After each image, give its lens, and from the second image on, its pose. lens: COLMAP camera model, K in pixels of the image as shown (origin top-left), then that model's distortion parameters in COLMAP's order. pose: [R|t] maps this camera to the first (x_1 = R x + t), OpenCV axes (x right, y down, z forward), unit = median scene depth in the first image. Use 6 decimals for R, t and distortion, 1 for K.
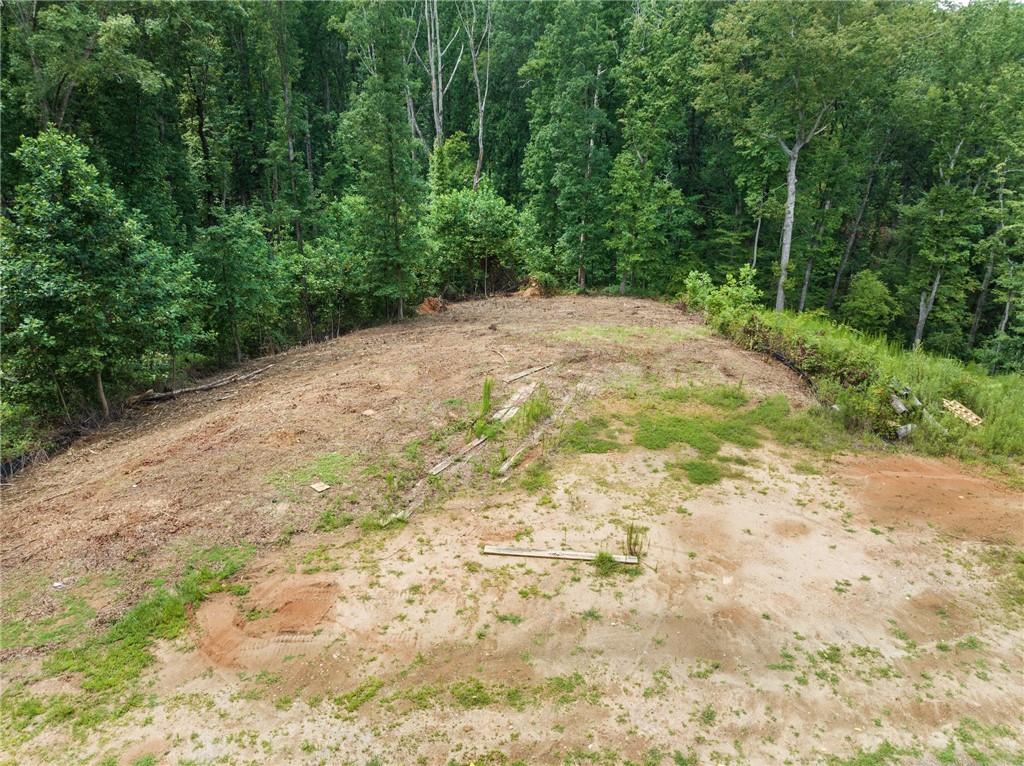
lens RADIAL K [[726.3, 0, 512.0], [0, 726.3, 383.0], [0, 0, 1]] dist [-0.041218, 0.009879]
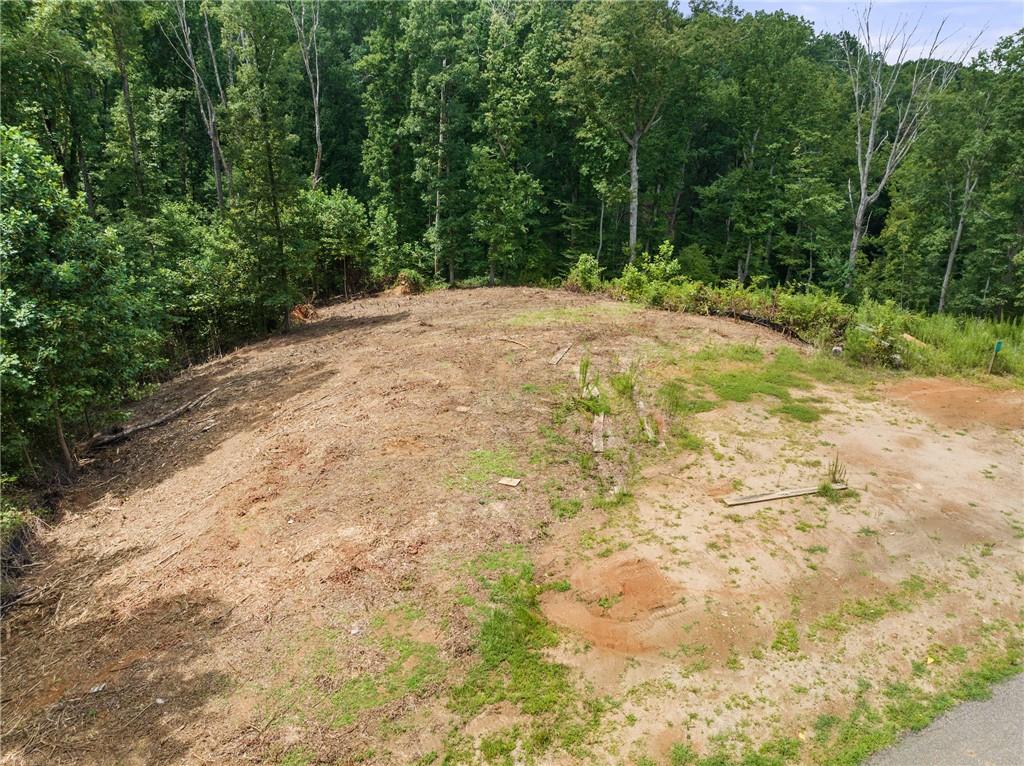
lens RADIAL K [[726.3, 0, 512.0], [0, 726.3, 383.0], [0, 0, 1]] dist [-0.041218, 0.009879]
pose [[0.931805, -0.128972, 0.339272, -0.206412], [0.129480, 0.991354, 0.021243, -0.002462], [-0.339079, 0.024135, 0.940448, 0.031505]]
